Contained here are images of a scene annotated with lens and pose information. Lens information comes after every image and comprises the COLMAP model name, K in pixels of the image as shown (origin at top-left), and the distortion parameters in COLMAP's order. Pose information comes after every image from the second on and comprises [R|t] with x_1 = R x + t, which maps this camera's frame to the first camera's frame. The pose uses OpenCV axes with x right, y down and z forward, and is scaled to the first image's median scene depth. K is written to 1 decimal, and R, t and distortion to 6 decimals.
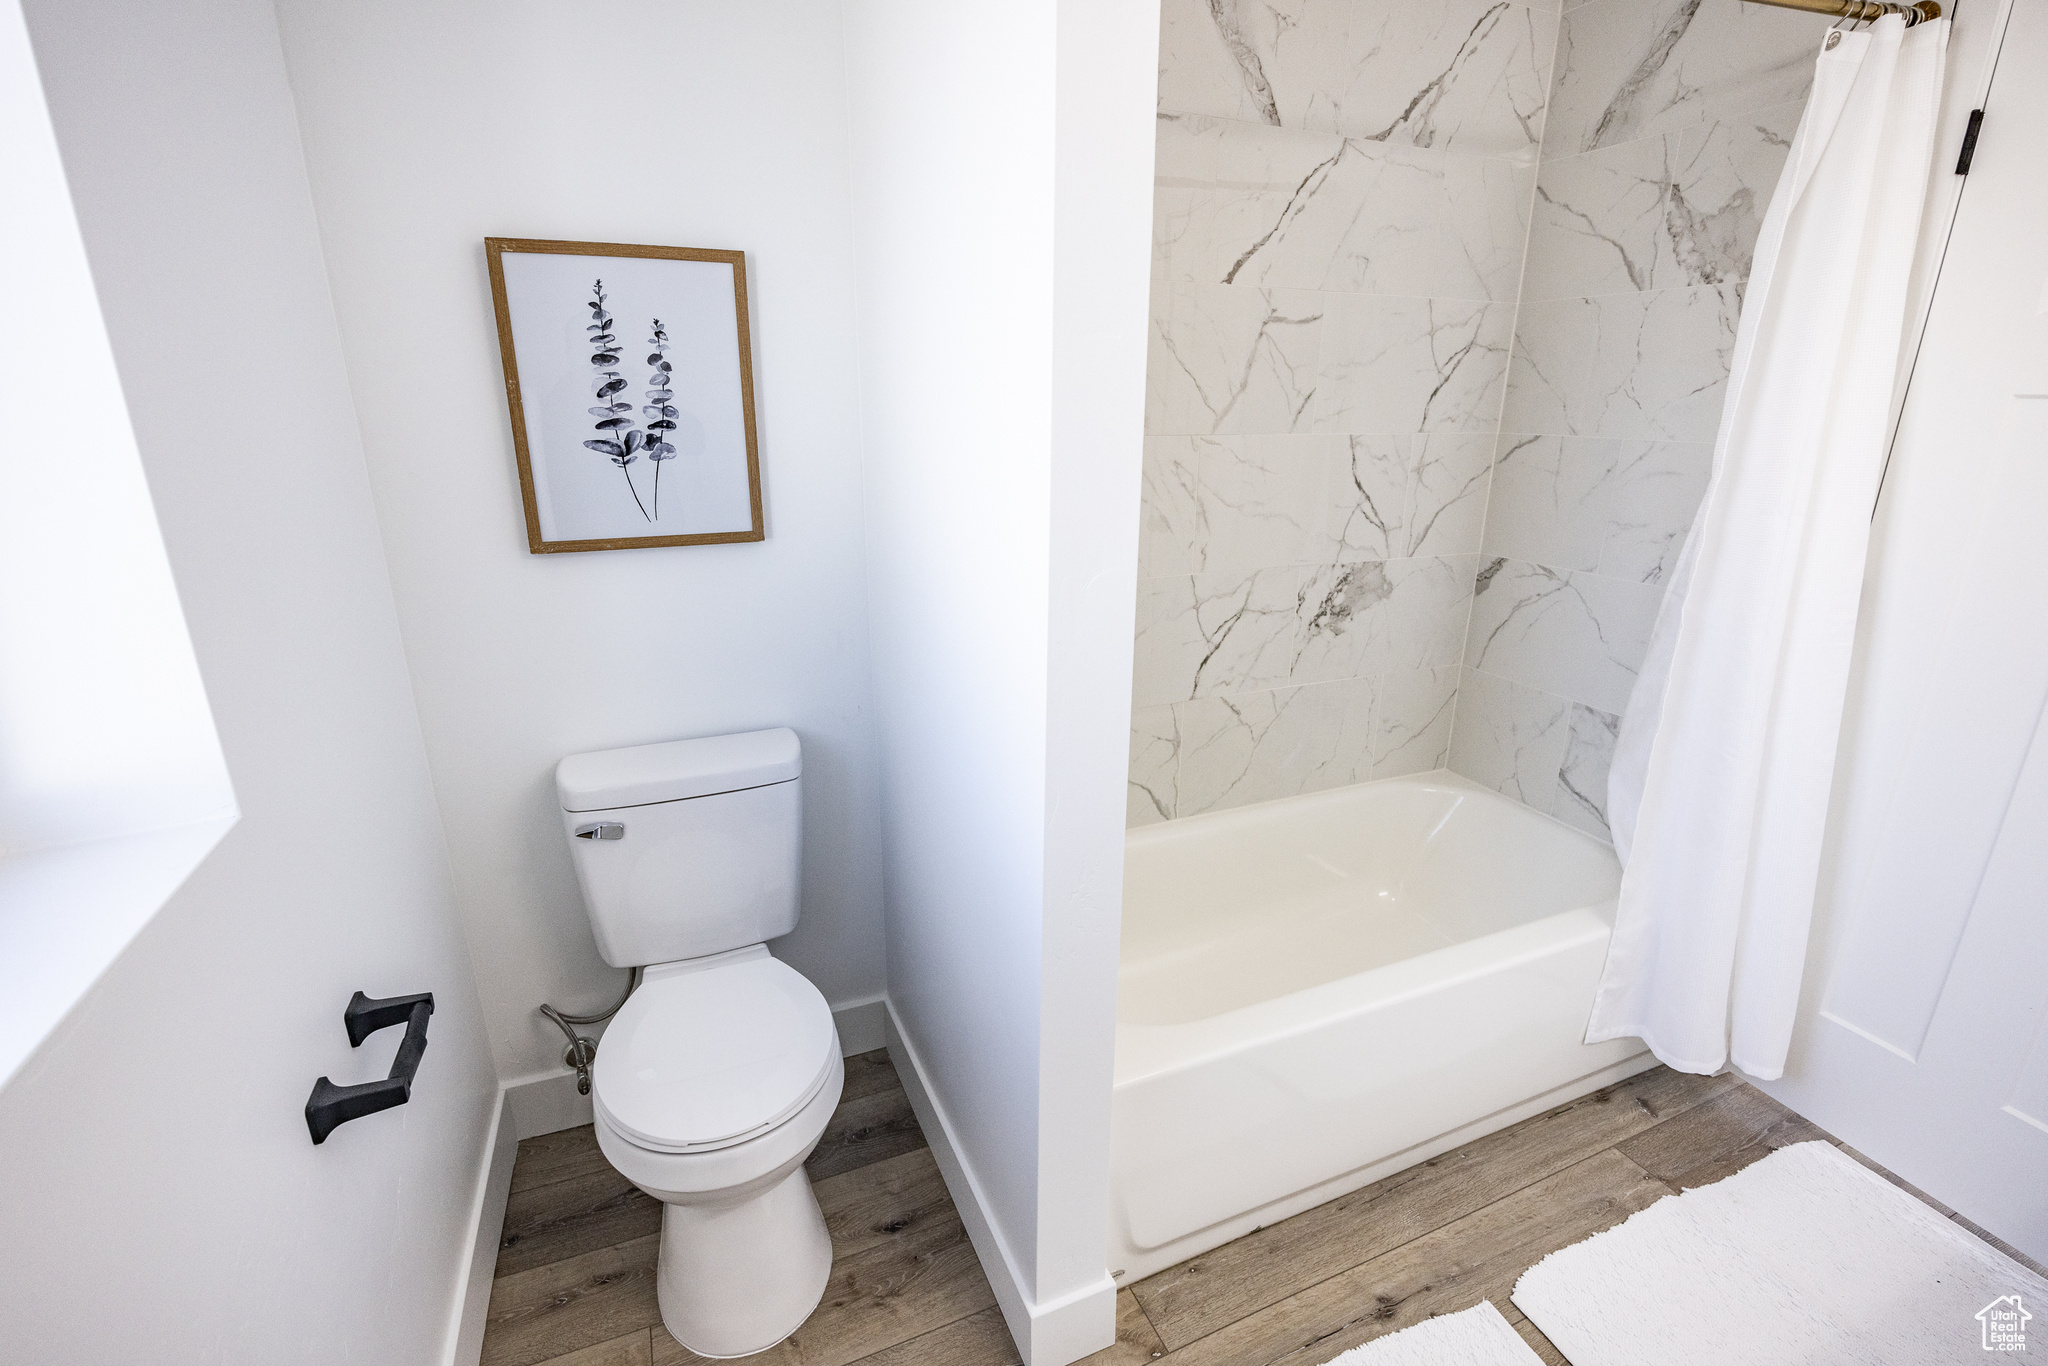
lens RADIAL K [[923.7, 0, 1024.8], [0, 923.7, 688.2], [0, 0, 1]] dist [-0.001209, -0.000099]
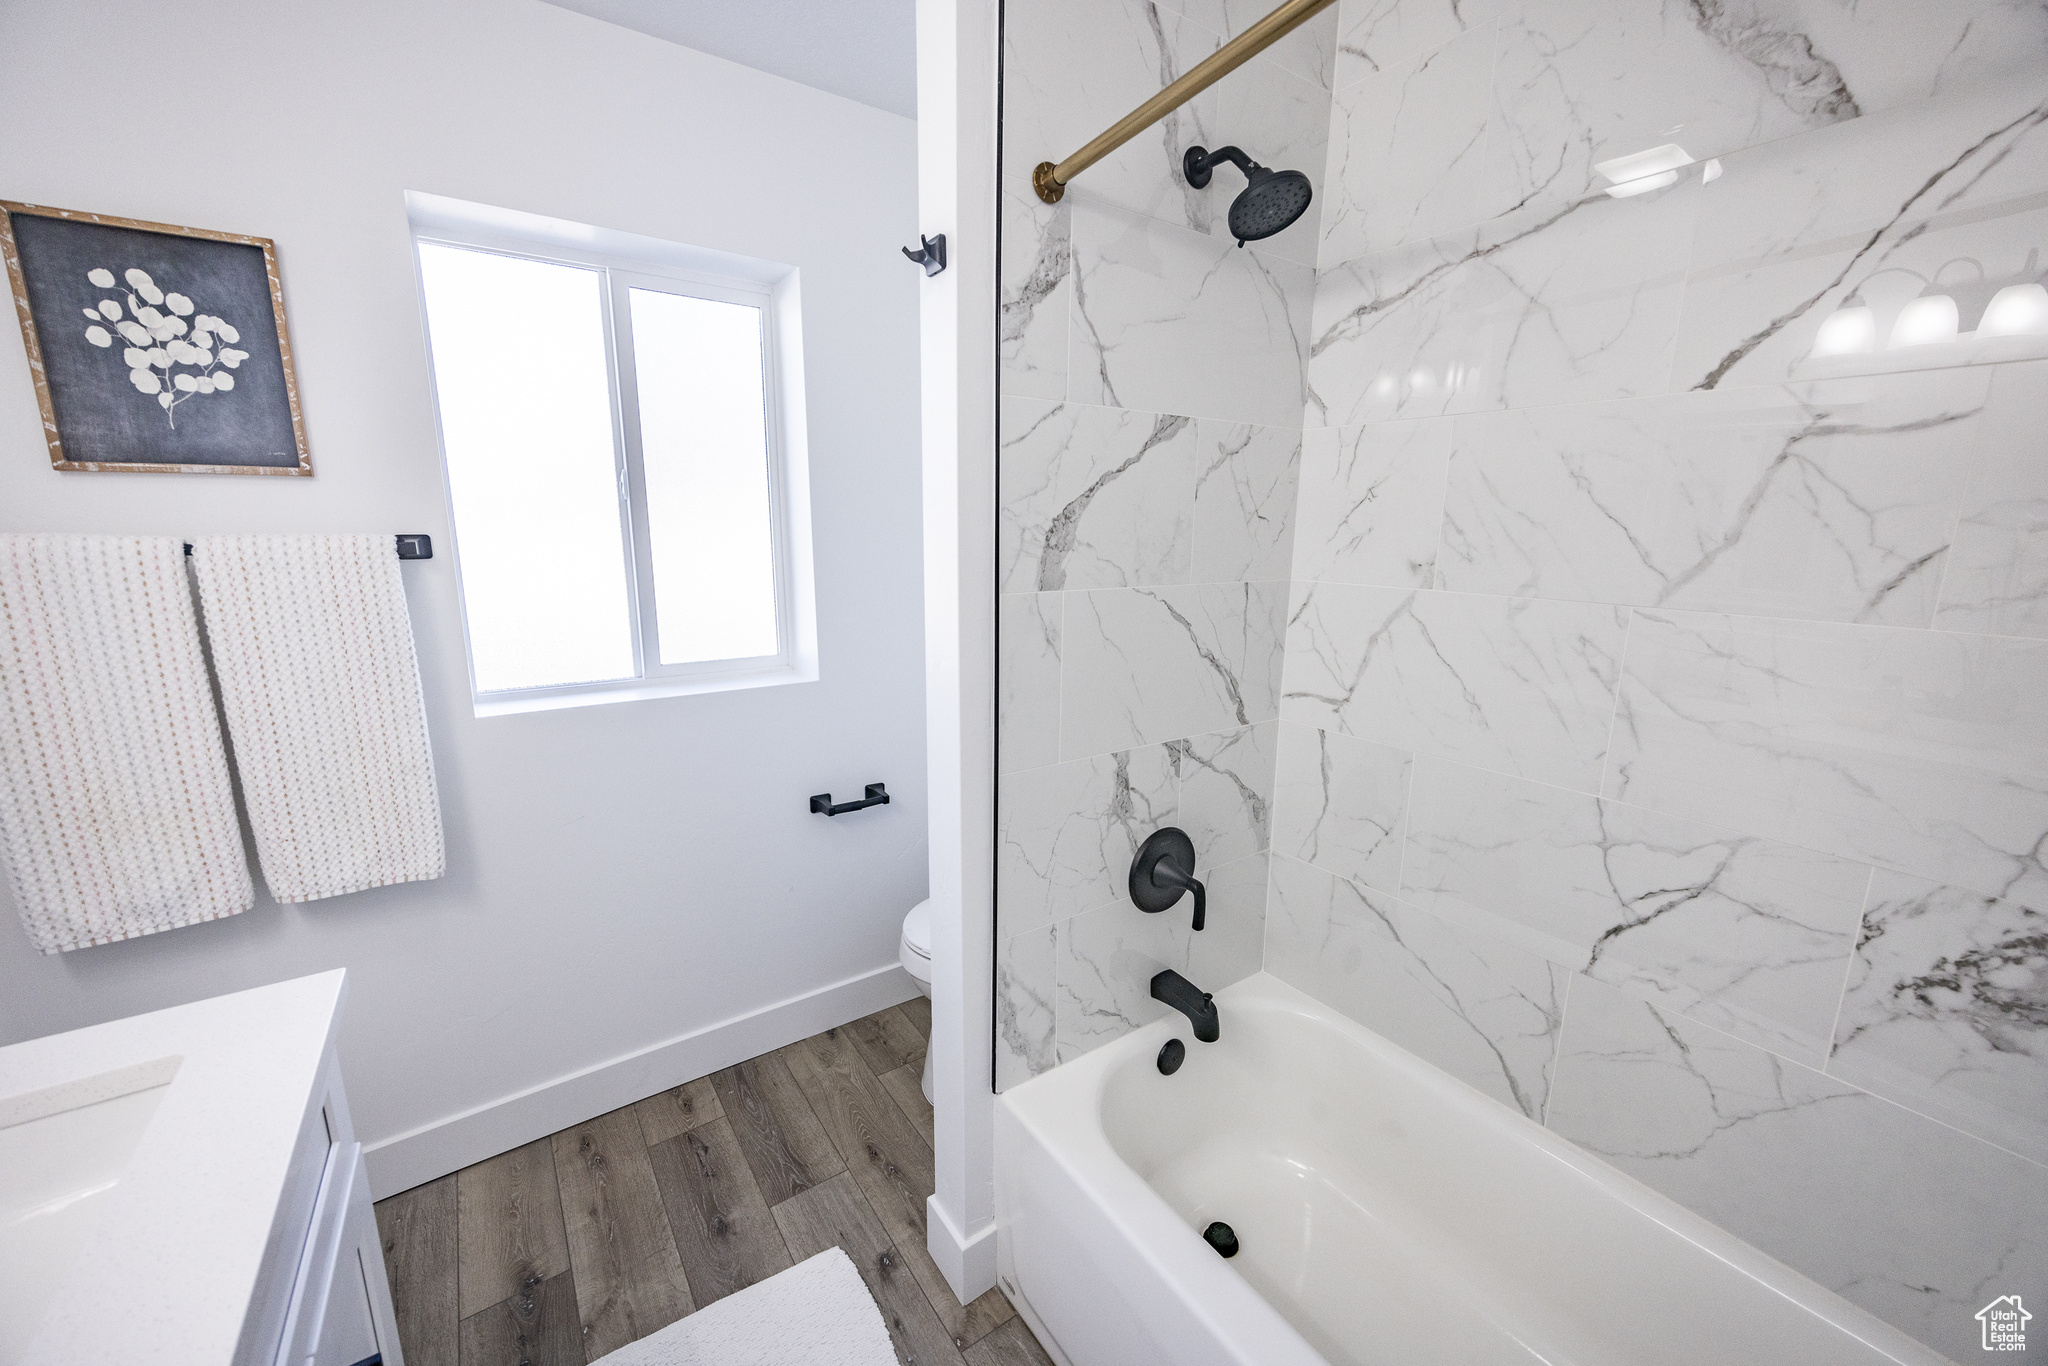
lens RADIAL K [[777.3, 0, 1018.3], [0, 777.3, 685.8], [0, 0, 1]] dist [-0.003286, -0.000249]
pose [[0.200034, 0.200951, -0.958960, 0.667988], [-0.302098, 0.943707, 0.134738, -0.155249], [0.932053, 0.262748, 0.249480, 0.436081]]
